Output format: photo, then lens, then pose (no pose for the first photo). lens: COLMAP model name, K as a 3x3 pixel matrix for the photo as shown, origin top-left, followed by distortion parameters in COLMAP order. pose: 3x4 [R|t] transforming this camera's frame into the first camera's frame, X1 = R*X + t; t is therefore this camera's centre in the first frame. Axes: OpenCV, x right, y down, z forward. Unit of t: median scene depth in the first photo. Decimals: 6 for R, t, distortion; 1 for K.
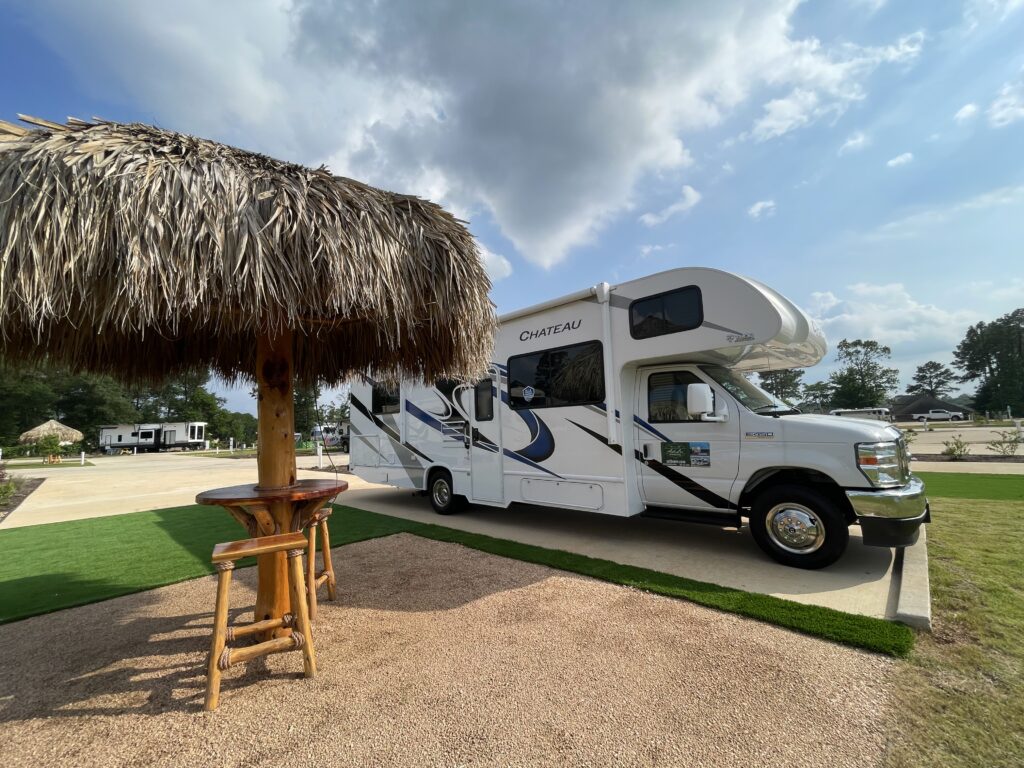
lens RADIAL K [[413.3, 0, 511.3], [0, 413.3, 386.7], [0, 0, 1]] dist [-0.003299, 0.000123]
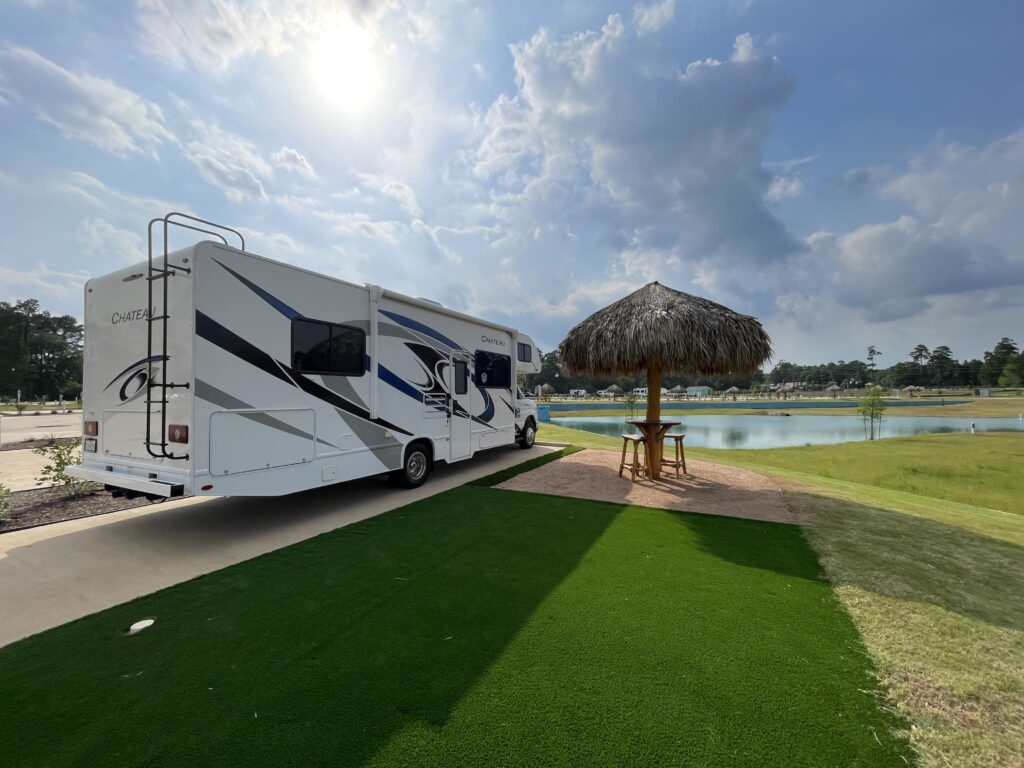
lens RADIAL K [[413.3, 0, 511.0], [0, 413.3, 380.1], [0, 0, 1]] dist [-0.003299, 0.000123]
pose [[-0.276131, 0.067058, 0.958778, -1.735338], [-0.086932, 0.991732, -0.094400, 0.192219], [-0.957180, -0.109416, -0.268018, 1.583802]]
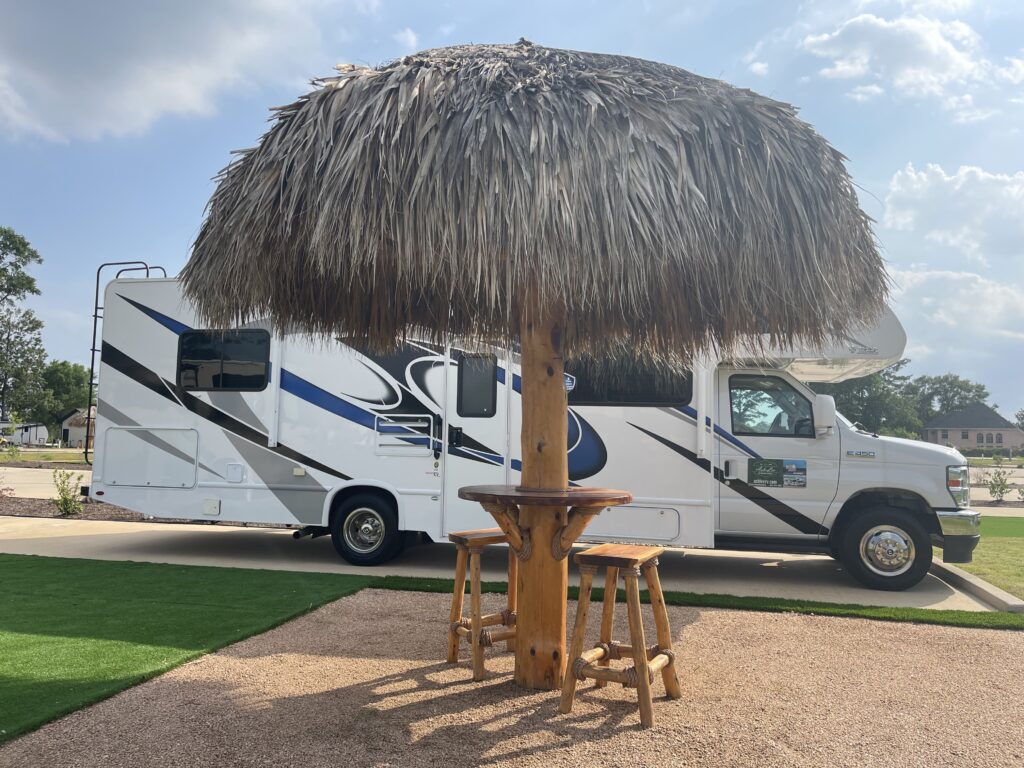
lens RADIAL K [[773.1, 0, 510.1], [0, 773.1, 375.7], [0, 0, 1]] dist [0.071299, -0.099761]
pose [[0.866836, 0.093605, 0.489728, -0.833281], [-0.101350, 0.994793, -0.010748, 0.032636], [-0.488184, -0.040317, 0.871809, -0.132307]]
